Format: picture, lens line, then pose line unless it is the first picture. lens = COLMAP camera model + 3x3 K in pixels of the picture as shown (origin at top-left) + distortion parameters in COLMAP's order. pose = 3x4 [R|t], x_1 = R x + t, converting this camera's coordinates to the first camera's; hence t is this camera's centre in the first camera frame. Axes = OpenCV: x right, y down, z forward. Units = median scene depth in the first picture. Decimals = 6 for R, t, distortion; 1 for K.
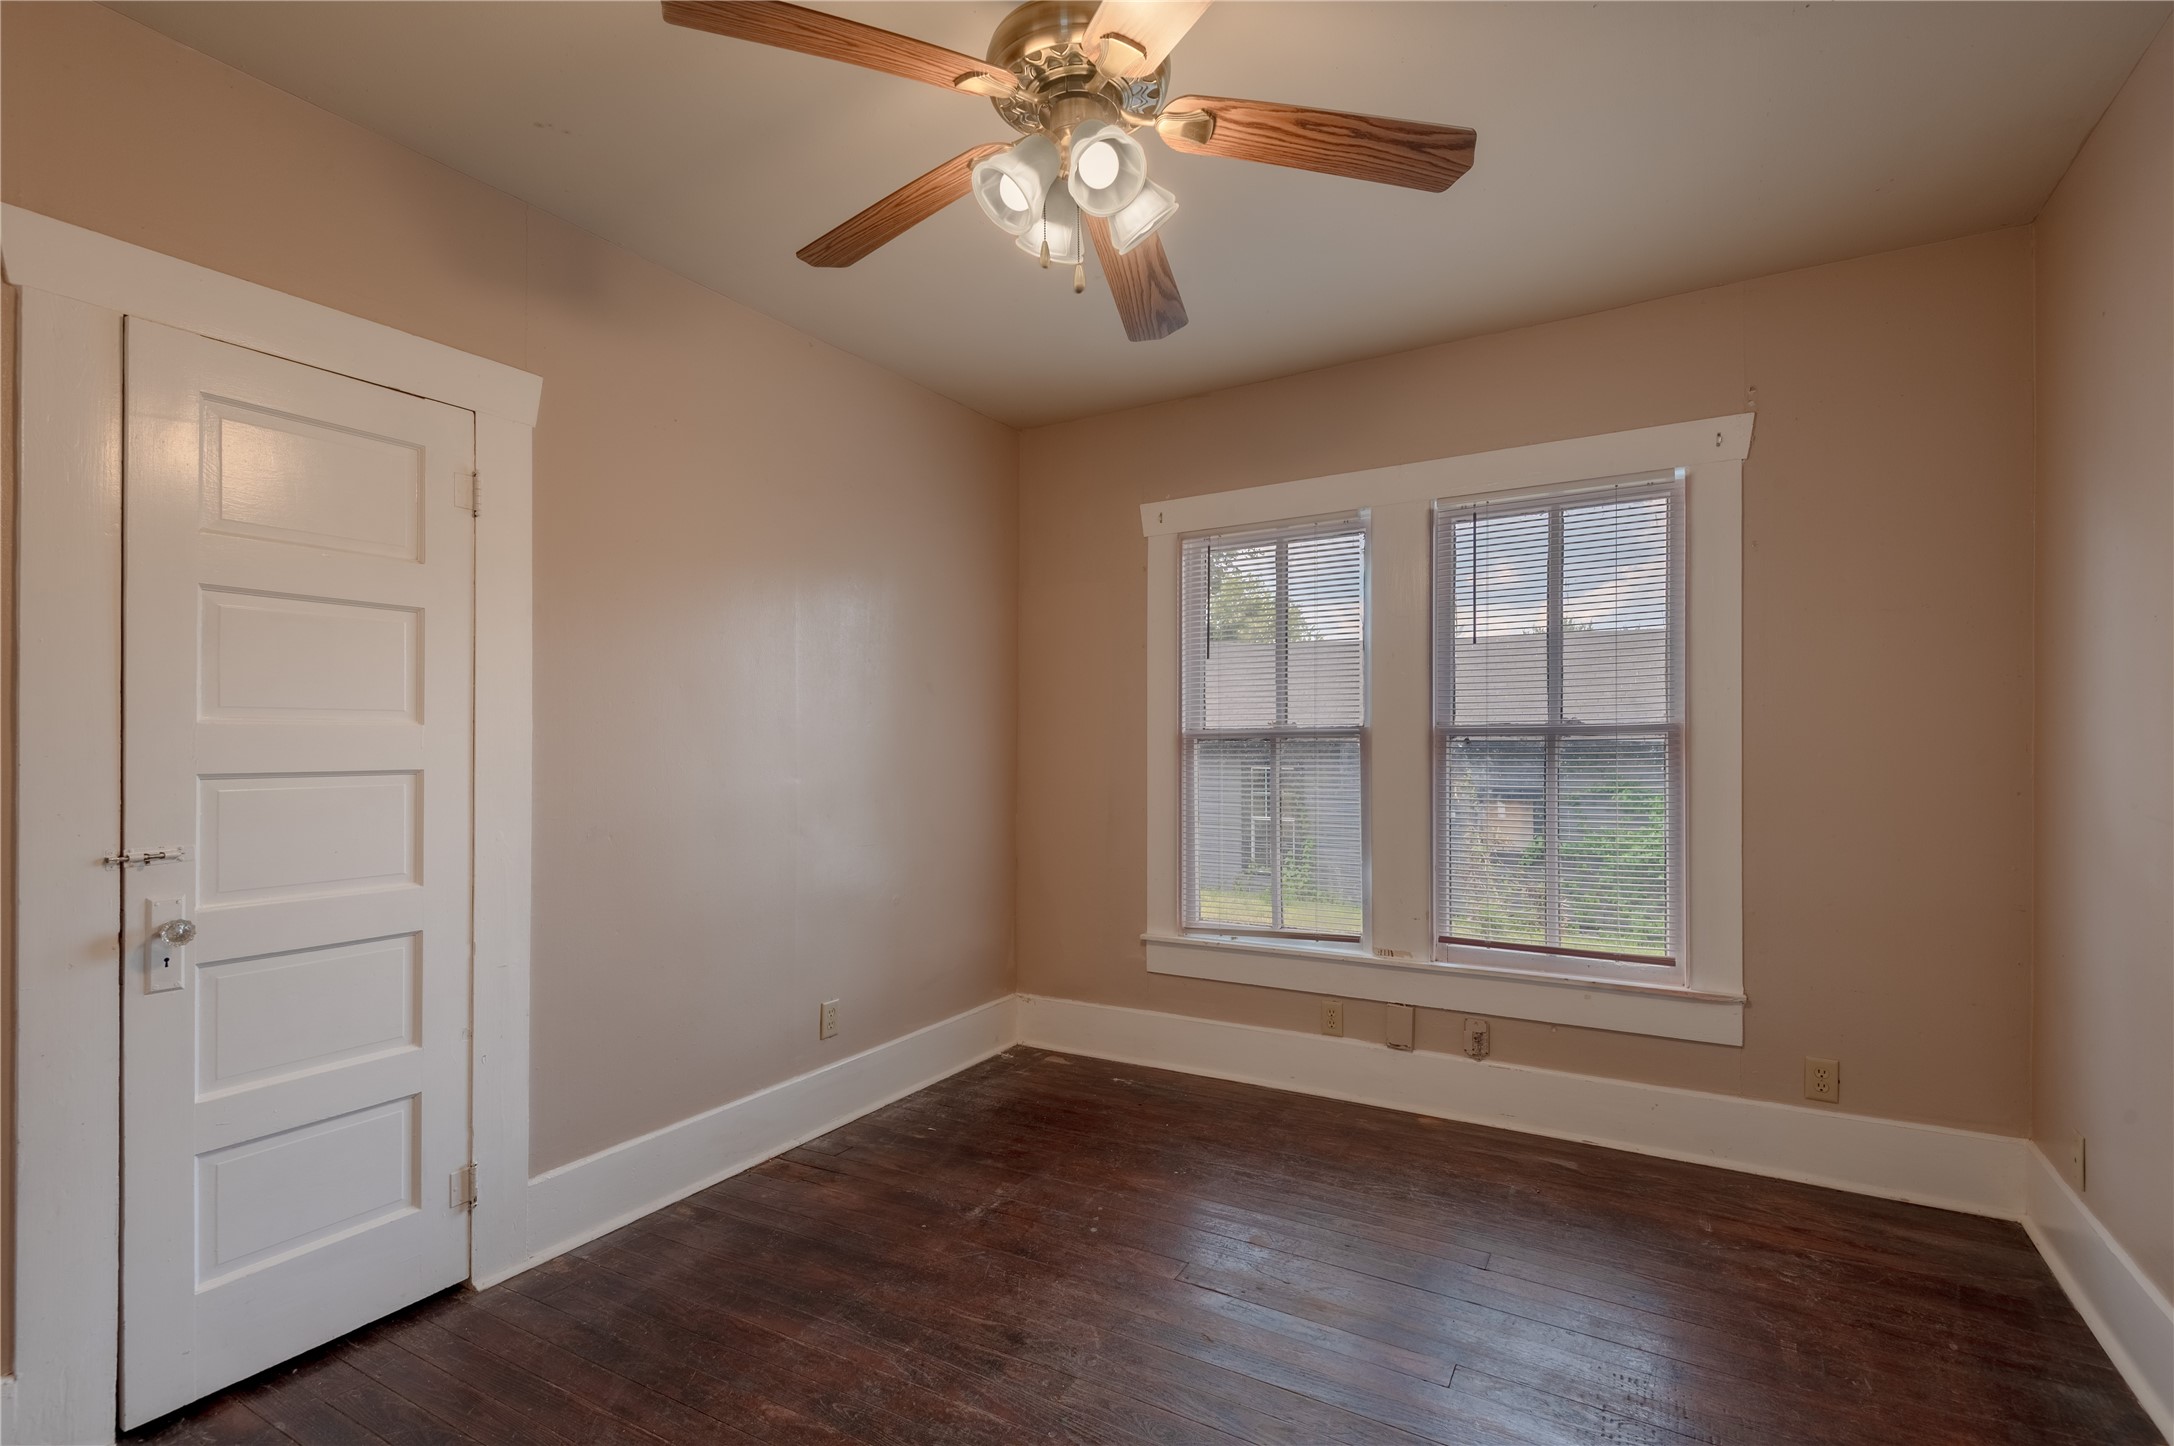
lens RADIAL K [[995.8, 0, 1094.6], [0, 995.8, 736.7], [0, 0, 1]] dist [0.031644, -0.015025]
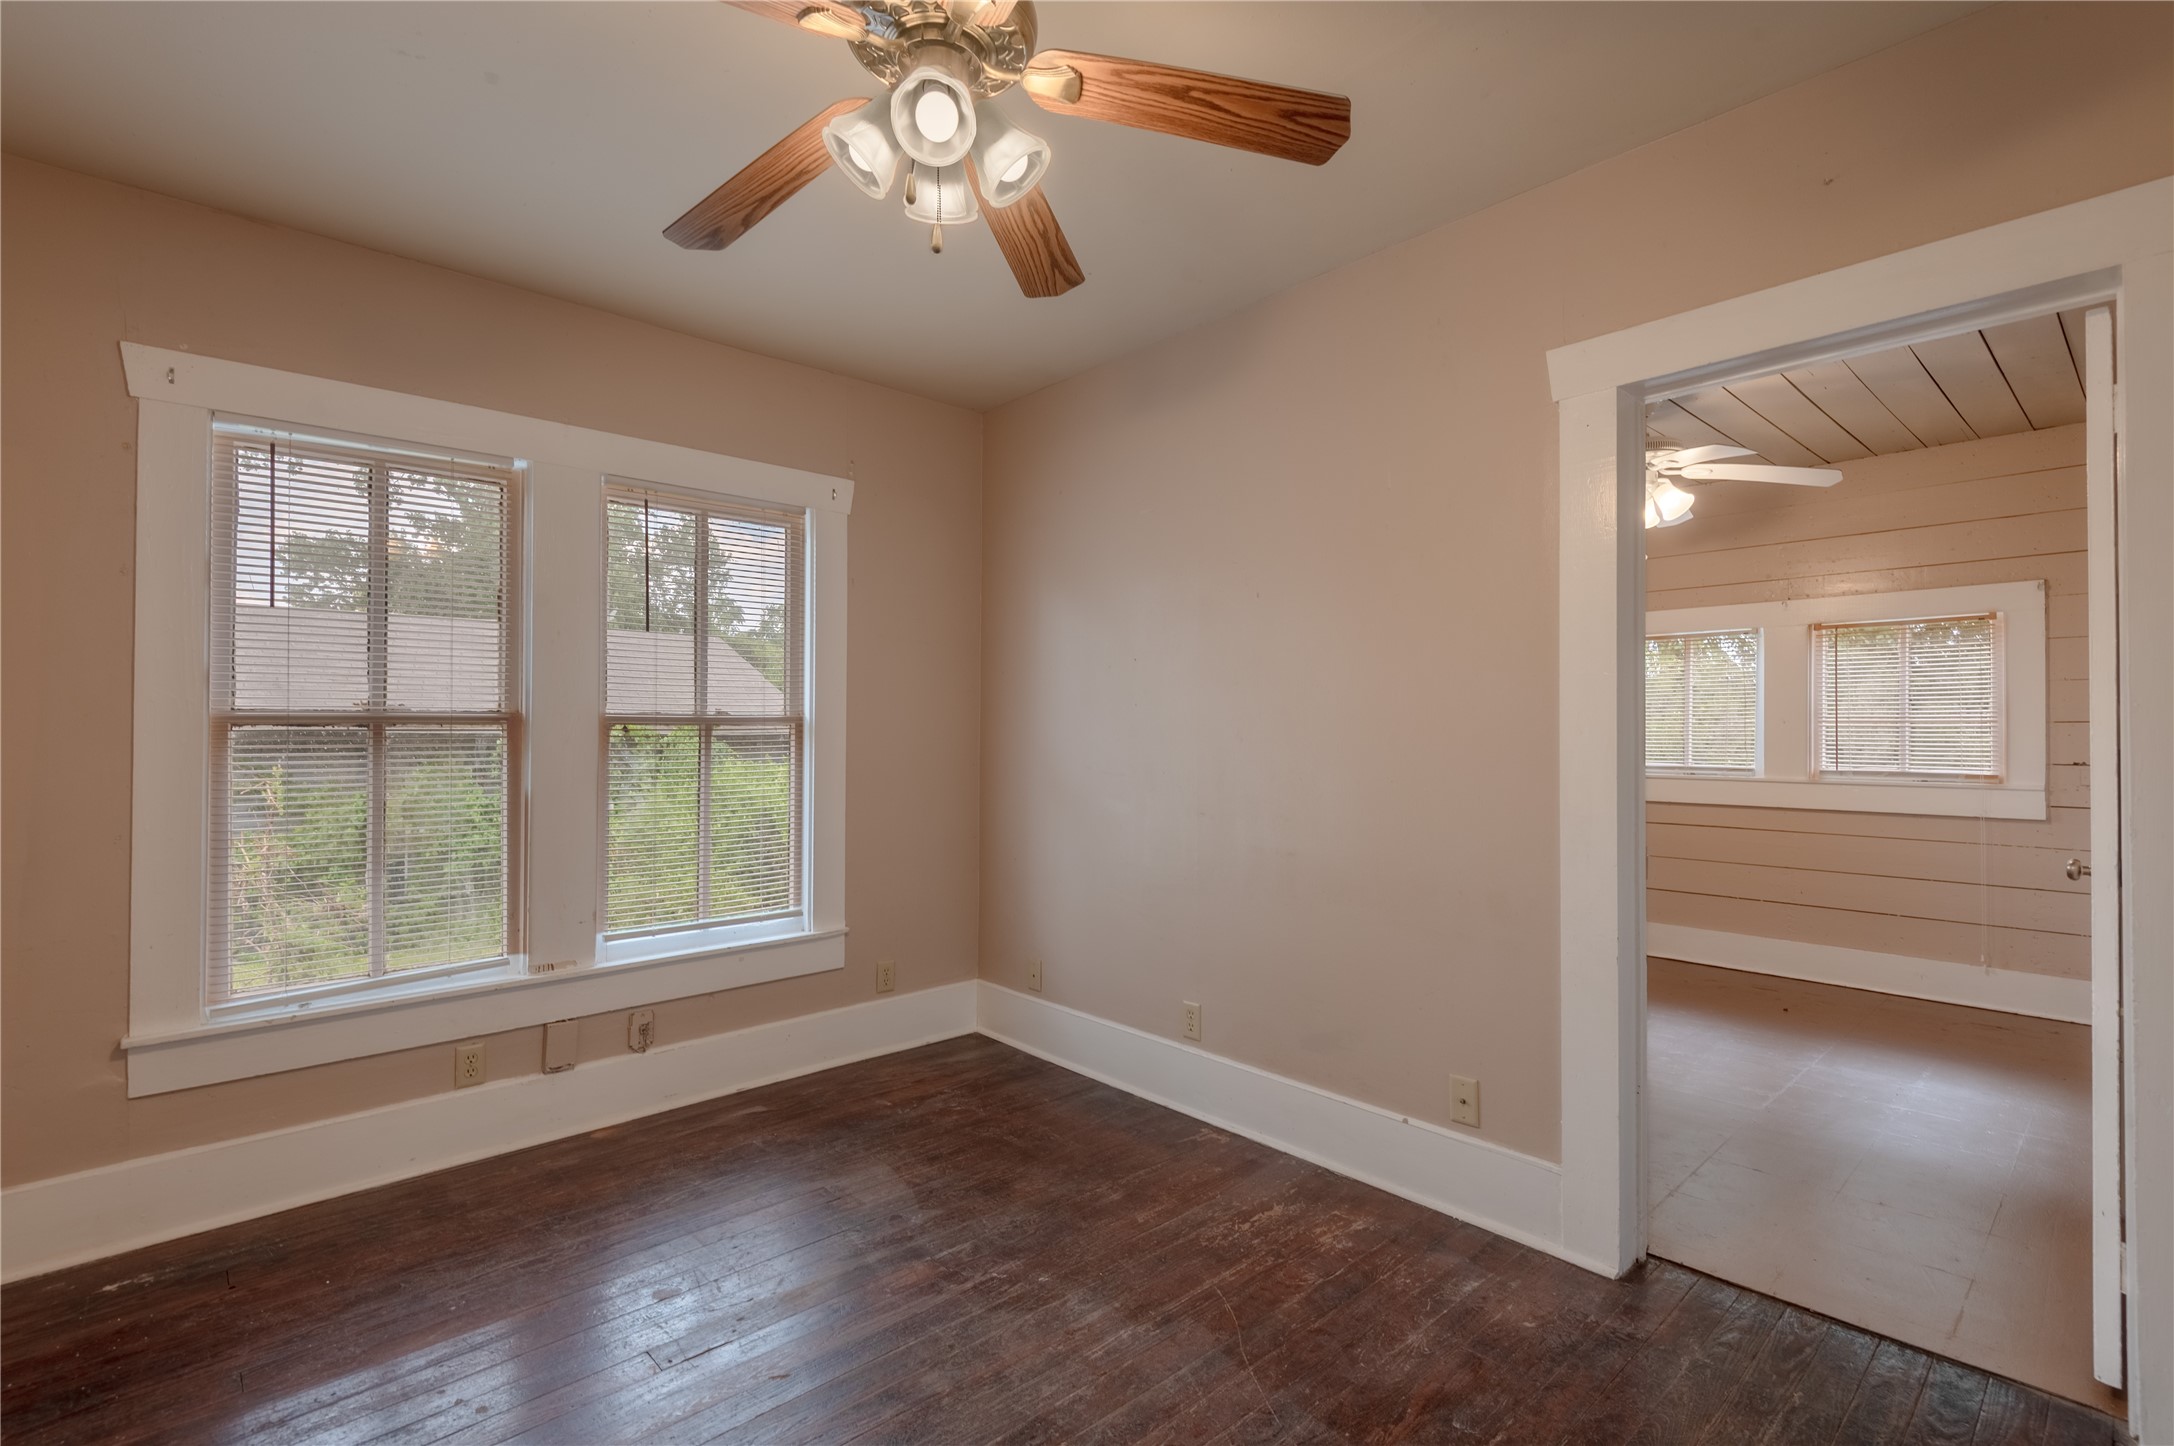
lens RADIAL K [[996.4, 0, 1087.0], [0, 996.4, 723.0], [0, 0, 1]] dist [0.001360, -0.001159]
pose [[0.286284, 0.012563, 0.958062, -0.443703], [-0.010023, 0.999899, -0.010117, 0.003111], [-0.958092, -0.006707, 0.286381, 0.303252]]
